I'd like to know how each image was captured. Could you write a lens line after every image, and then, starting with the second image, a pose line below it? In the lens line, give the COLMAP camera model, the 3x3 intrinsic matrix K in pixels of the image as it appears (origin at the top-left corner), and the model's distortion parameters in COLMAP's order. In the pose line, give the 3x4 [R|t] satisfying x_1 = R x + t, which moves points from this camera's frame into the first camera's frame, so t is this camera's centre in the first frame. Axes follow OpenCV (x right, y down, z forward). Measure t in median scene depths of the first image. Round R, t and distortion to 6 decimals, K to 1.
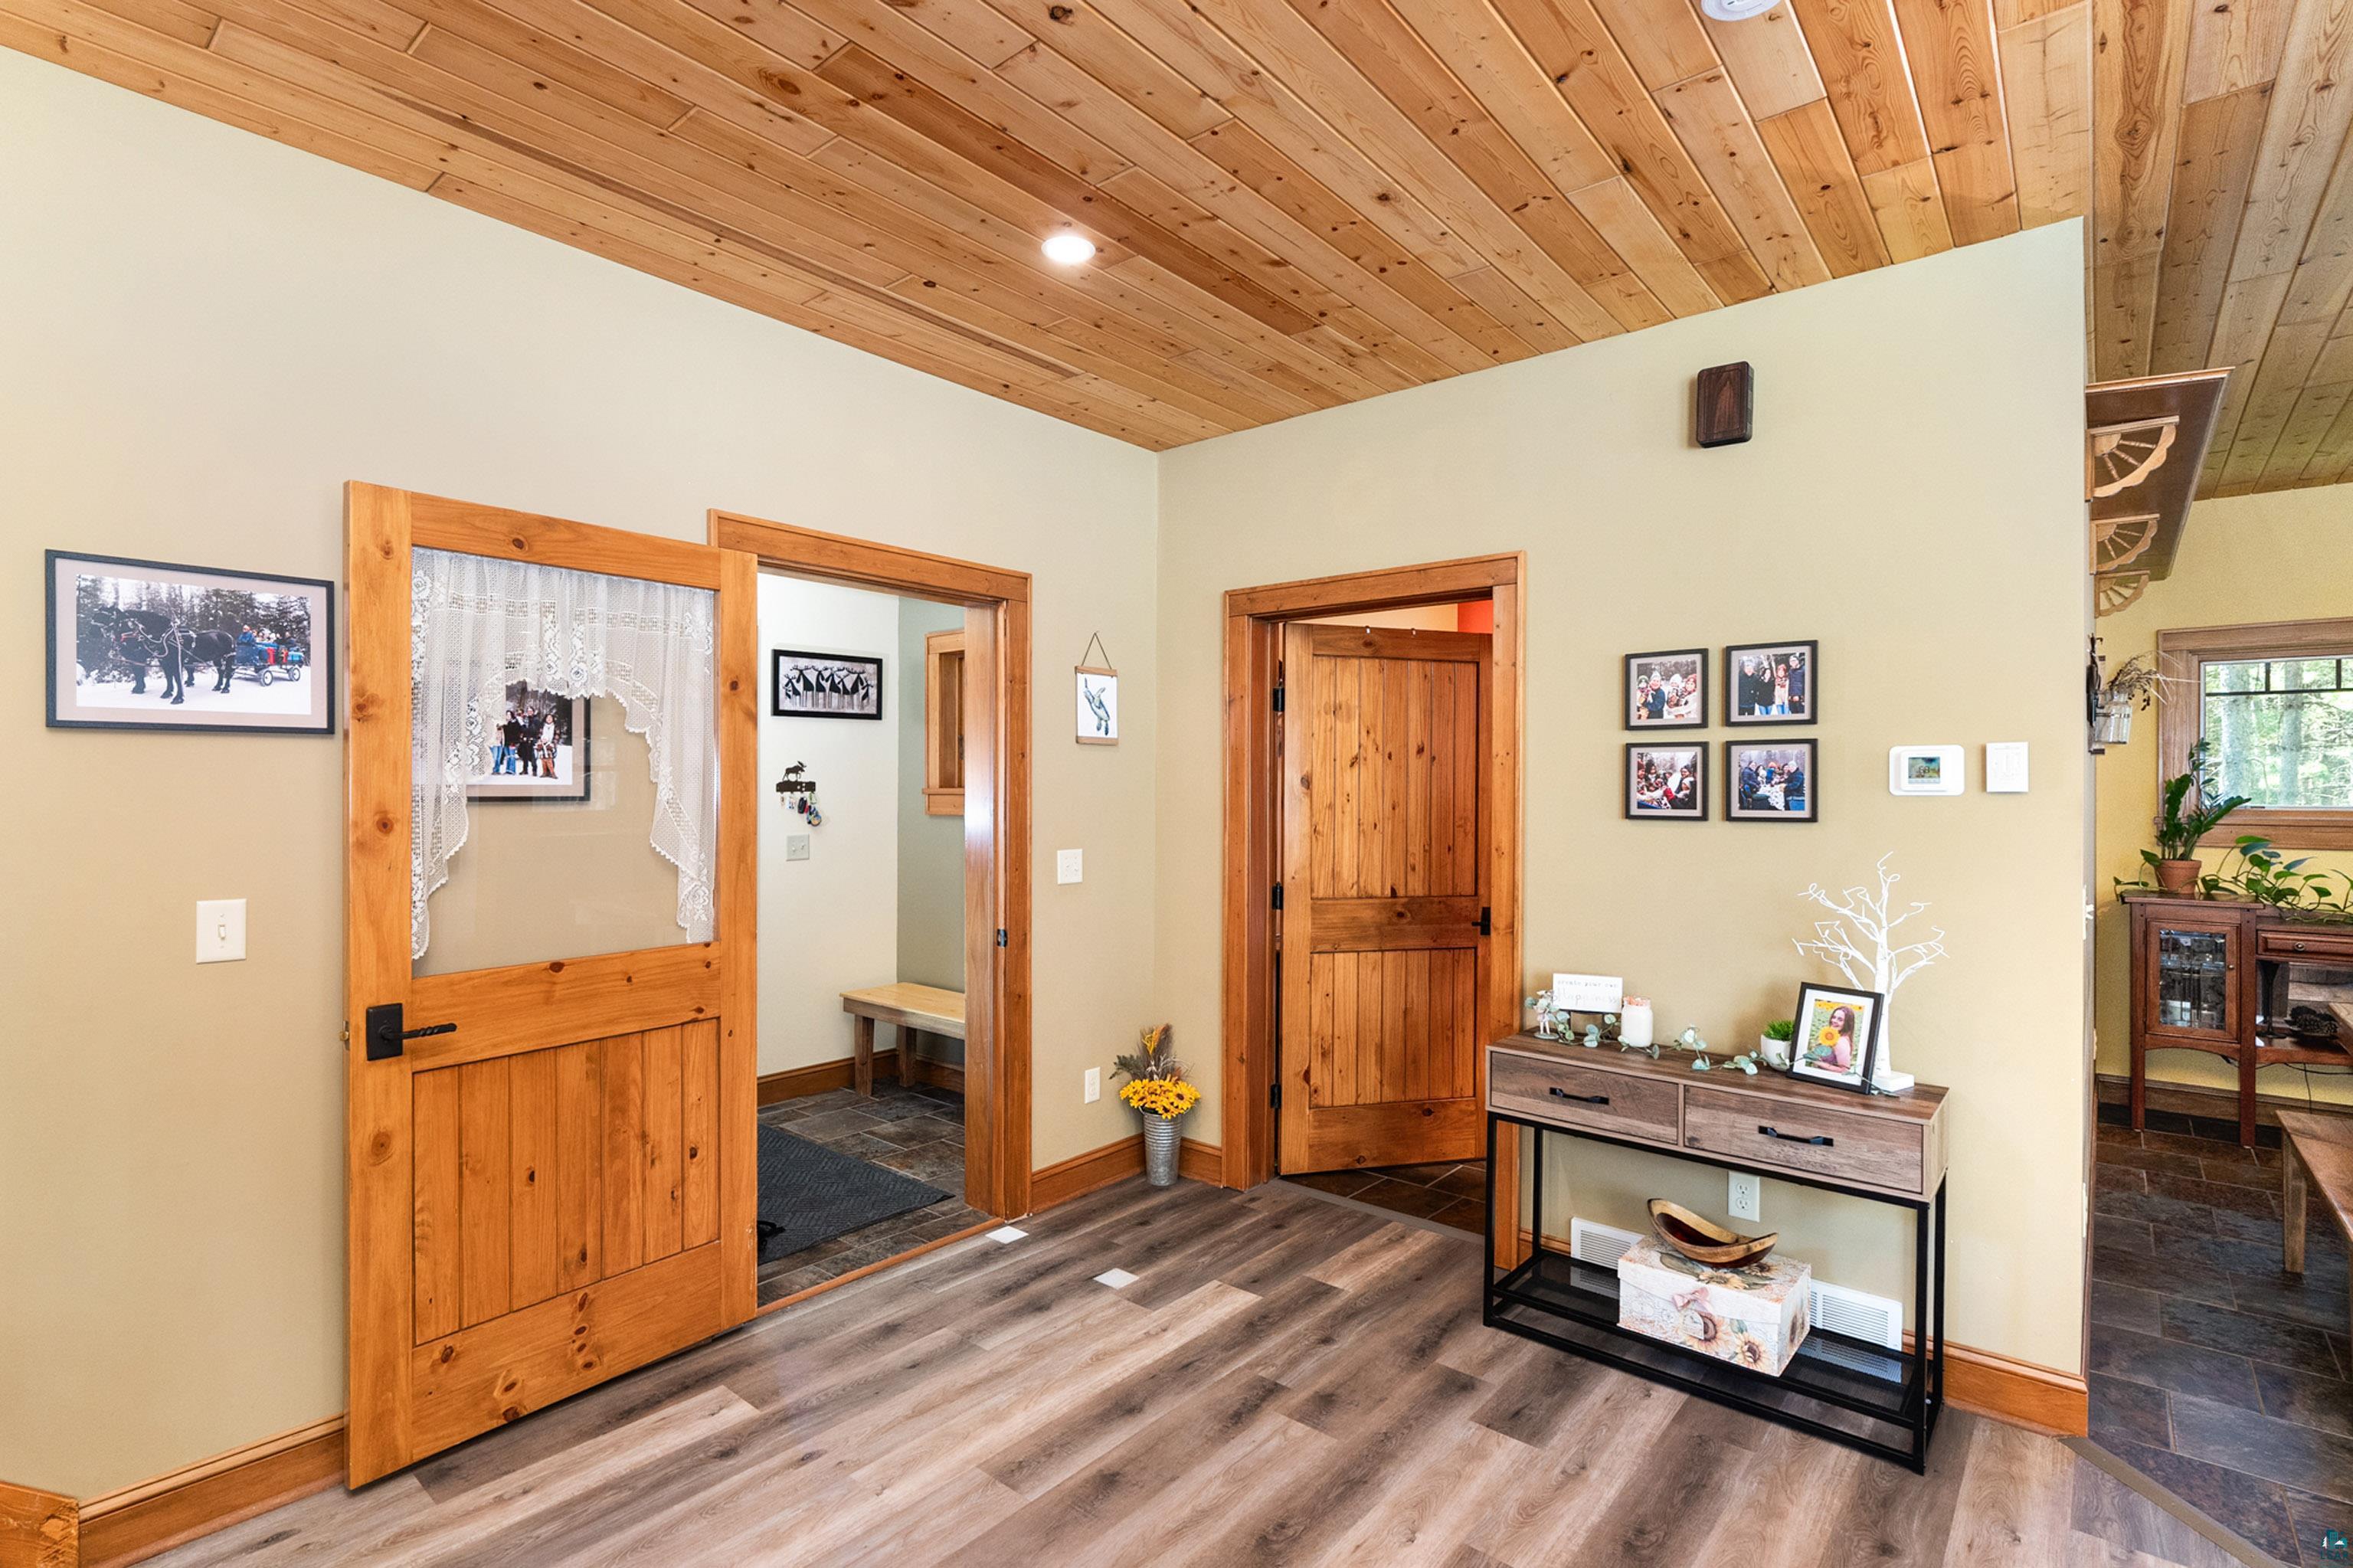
lens RADIAL K [[1101.0, 0, 1156.6], [0, 1101.0, 787.9], [0, 0, 1]] dist [-0.009768, 0.000468]
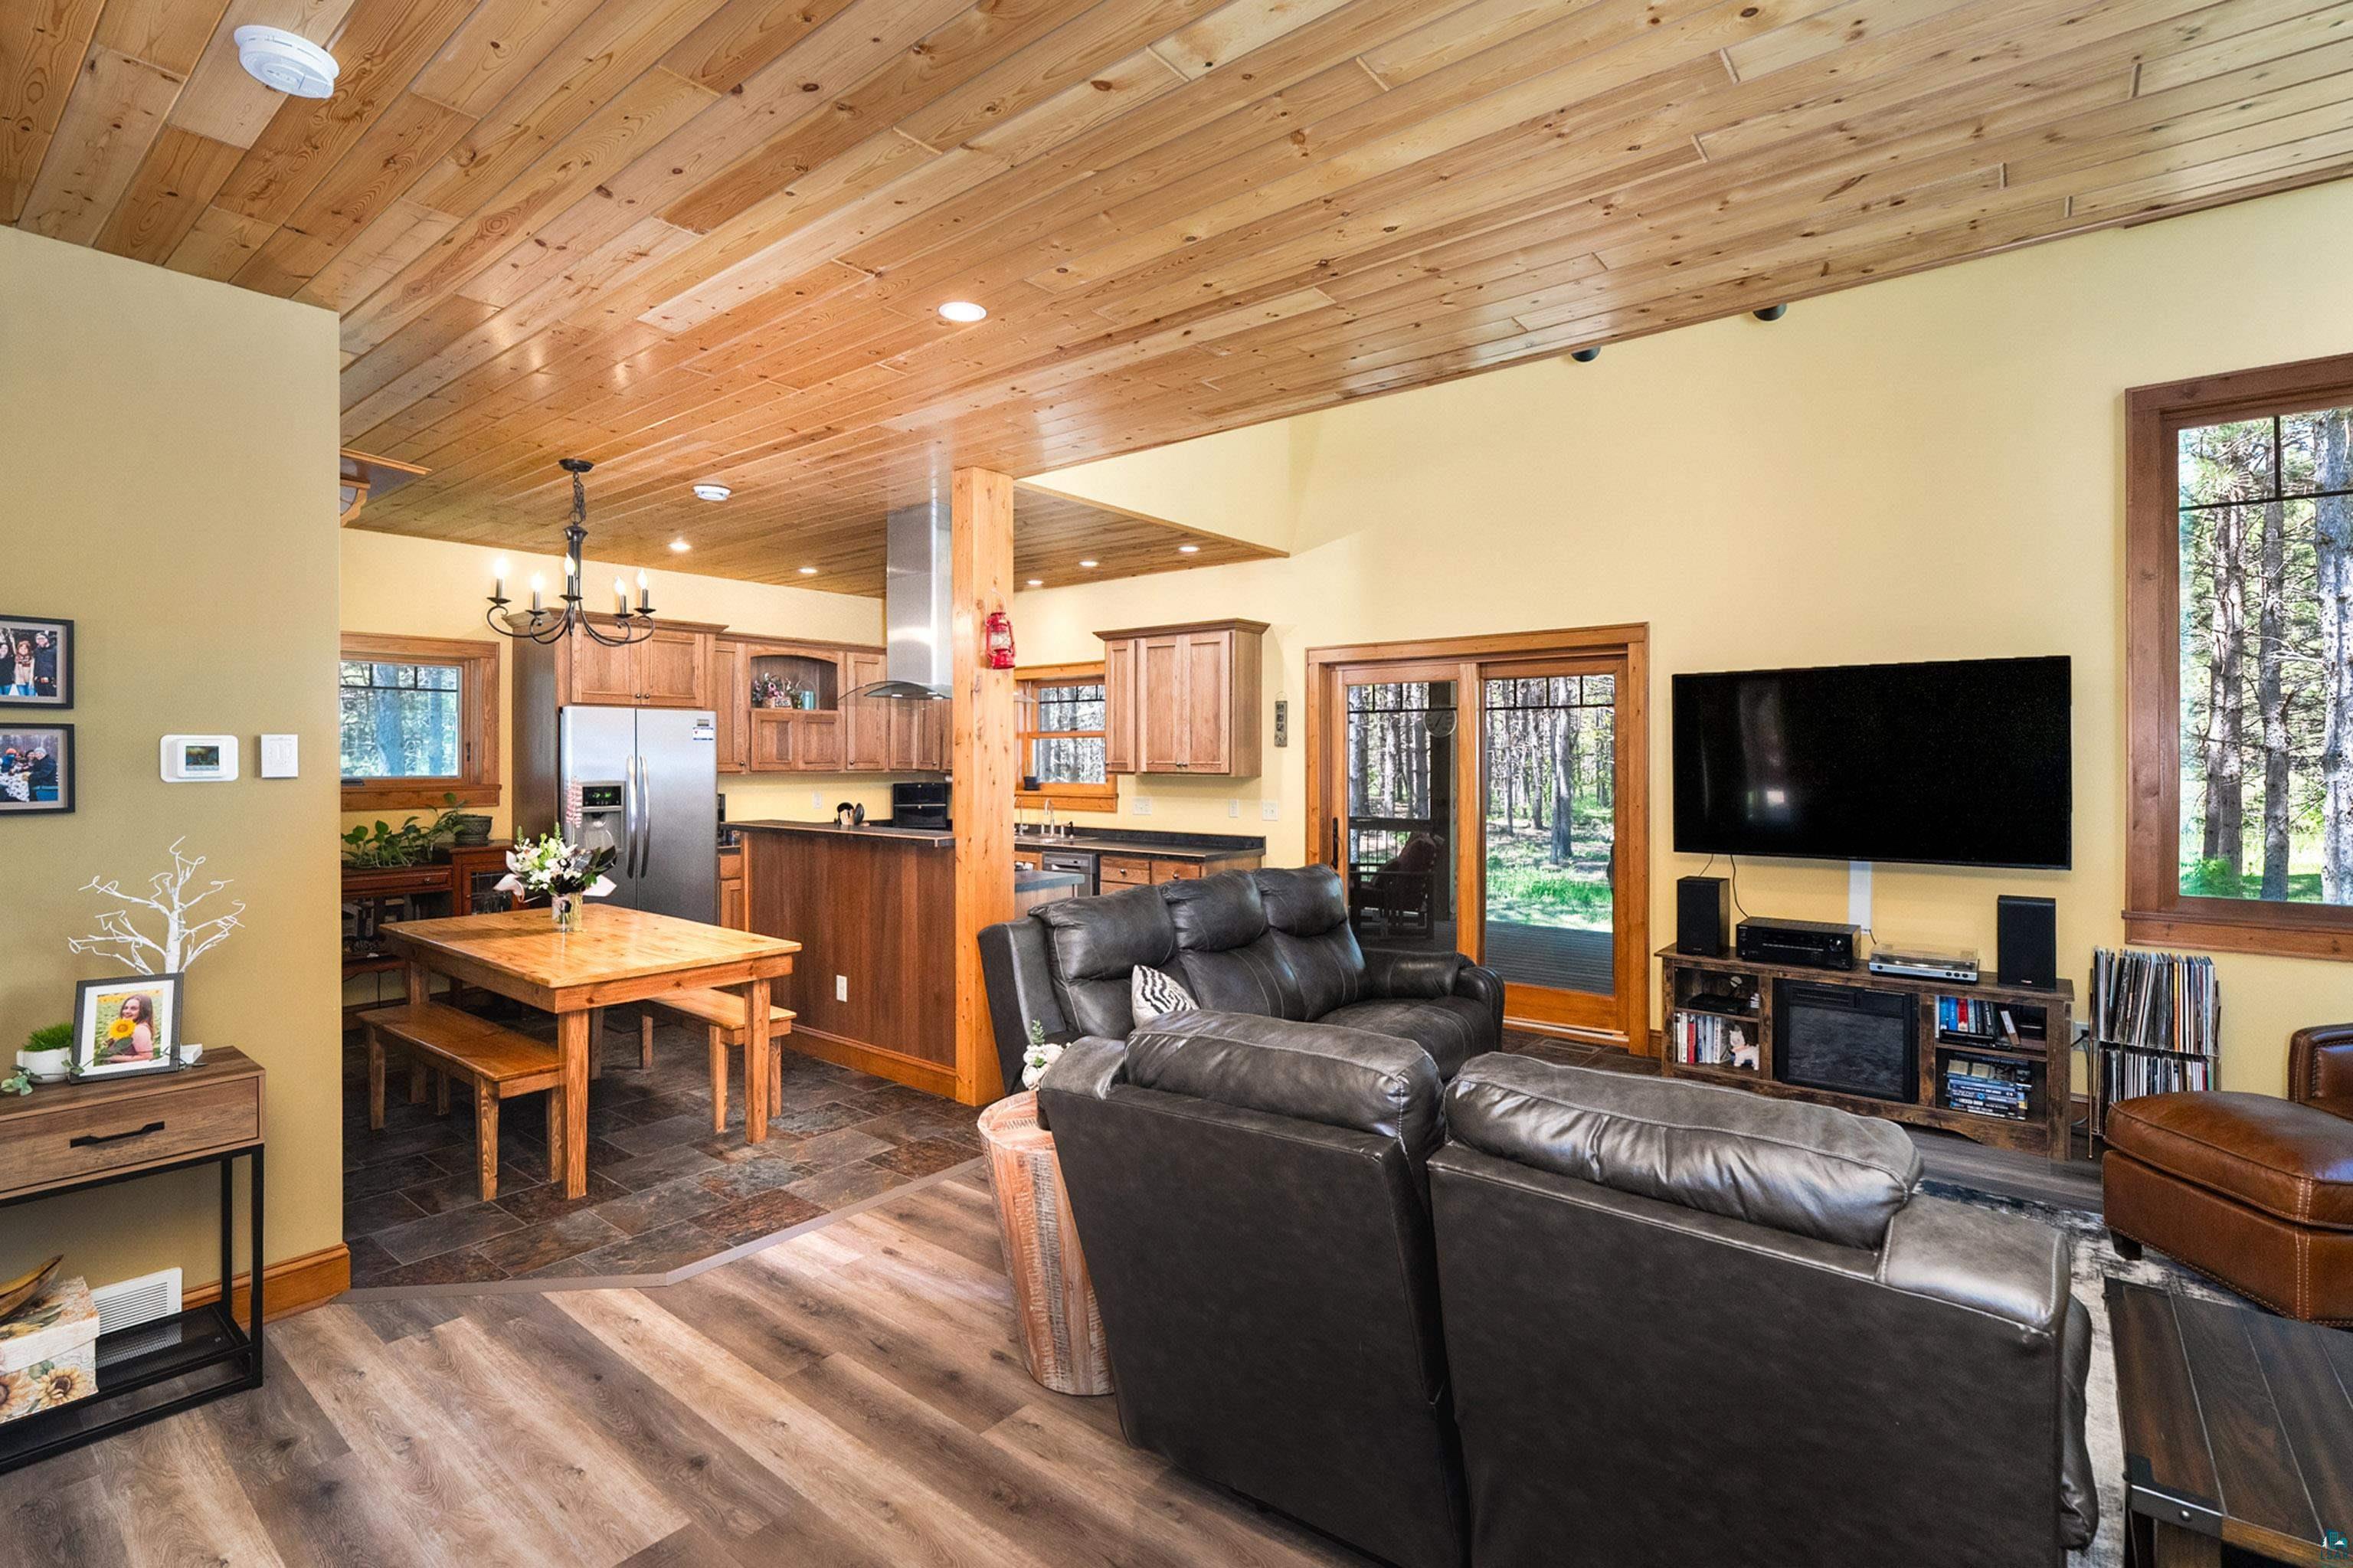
lens RADIAL K [[1088.9, 0, 1179.0], [0, 1088.9, 760.7], [0, 0, 1]] dist [-0.003512, 0.000399]
pose [[-0.038852, -0.008166, 0.999212, -0.382906], [-0.000765, 0.999967, 0.008142, -0.022200], [-0.999245, -0.000448, -0.038857, 0.082446]]
